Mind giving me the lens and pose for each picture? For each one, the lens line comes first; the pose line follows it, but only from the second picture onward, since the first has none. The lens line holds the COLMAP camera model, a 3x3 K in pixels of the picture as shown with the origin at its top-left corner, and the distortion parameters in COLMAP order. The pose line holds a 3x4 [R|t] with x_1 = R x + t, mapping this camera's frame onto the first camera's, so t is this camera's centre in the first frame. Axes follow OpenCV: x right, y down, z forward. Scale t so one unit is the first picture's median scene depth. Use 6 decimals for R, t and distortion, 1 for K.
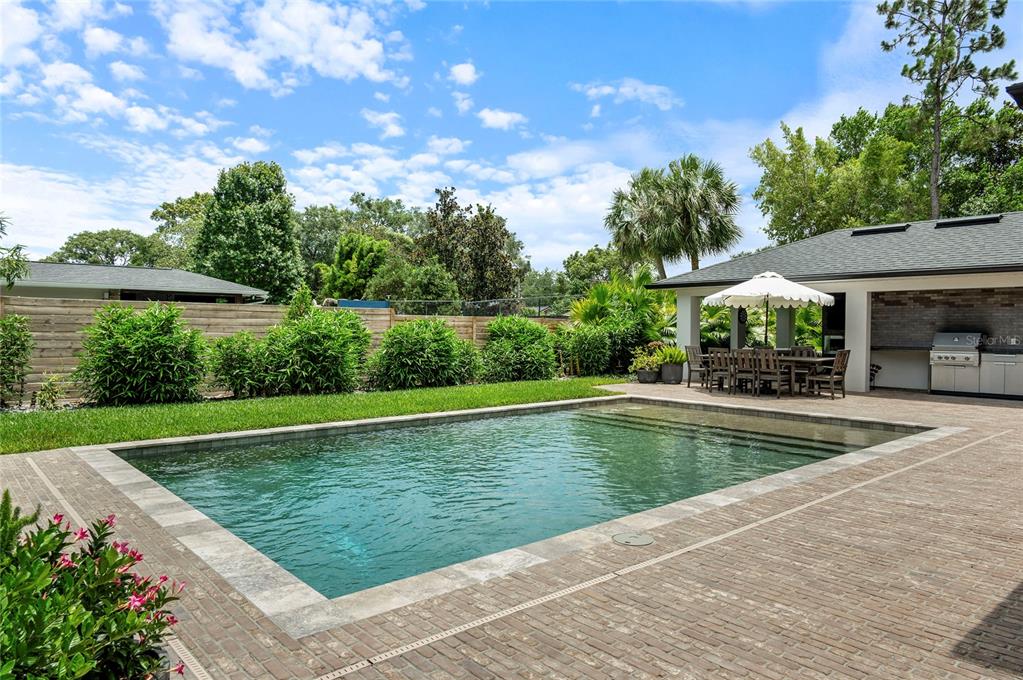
lens RADIAL K [[677.3, 0, 511.5], [0, 677.3, 340.0], [0, 0, 1]] dist [-0.006301, -0.002423]
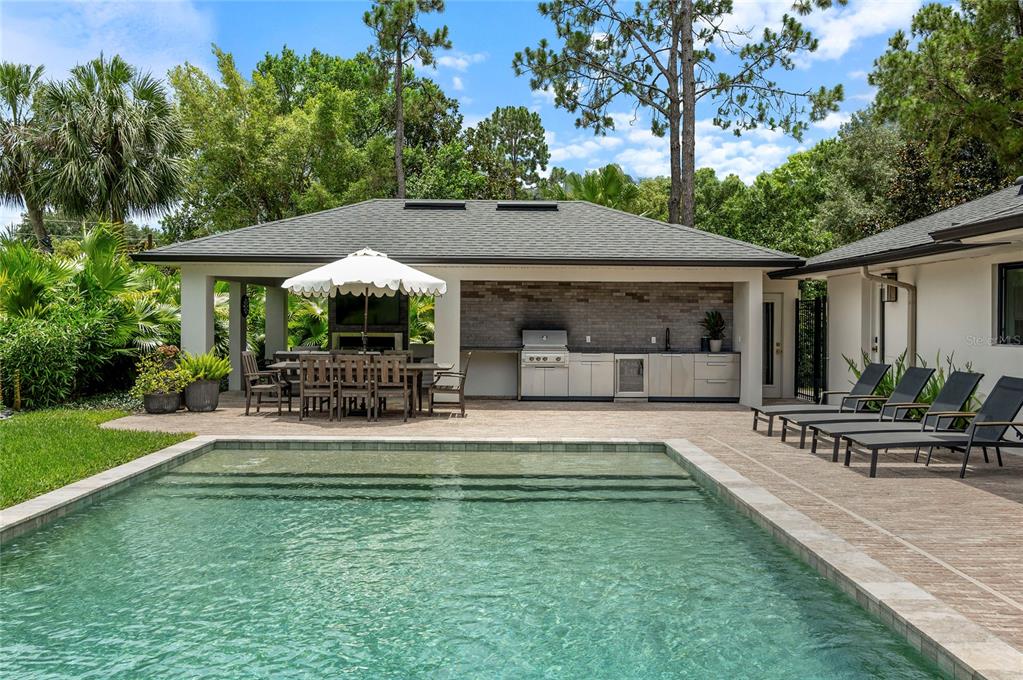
lens RADIAL K [[875.9, 0, 511.5], [0, 875.9, 340.0], [0, 0, 1]] dist [0.001217, -0.004090]
pose [[0.653598, -0.016609, 0.756660, -0.237789], [0.010178, 0.999862, 0.013156, -0.013292], [-0.756774, -0.000898, 0.653677, 0.273030]]
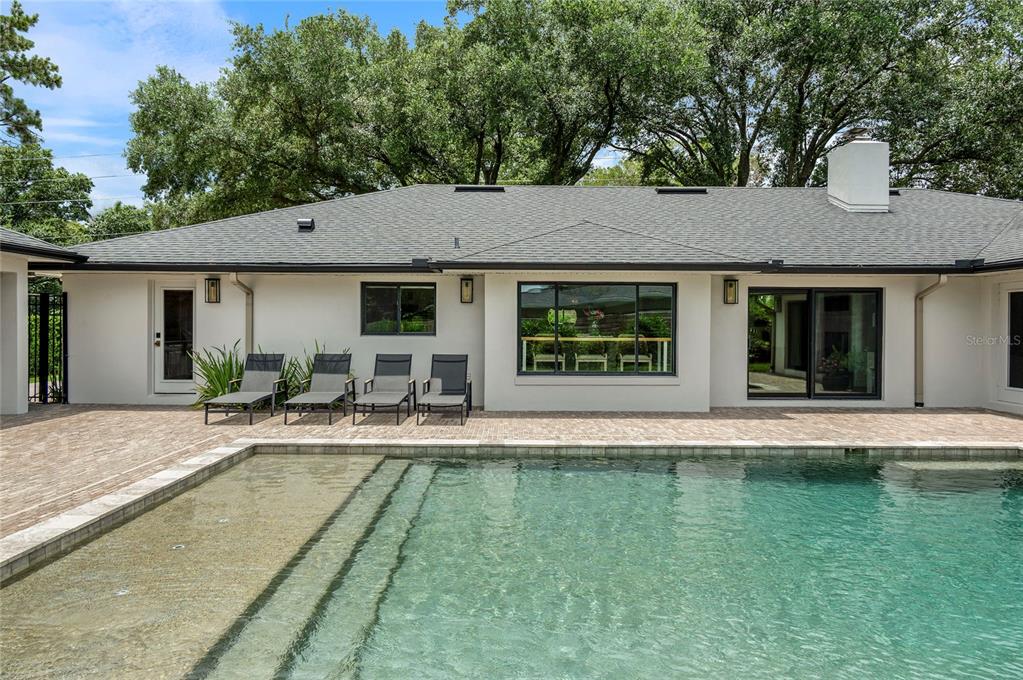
lens RADIAL K [[677.3, 0, 511.5], [0, 677.3, 340.0], [0, 0, 1]] dist [-0.006301, -0.002423]
pose [[-0.746913, -0.023839, 0.664494, -0.118295], [0.001051, 0.999314, 0.037032, -0.021526], [-0.664921, 0.028358, -0.746375, 0.954426]]
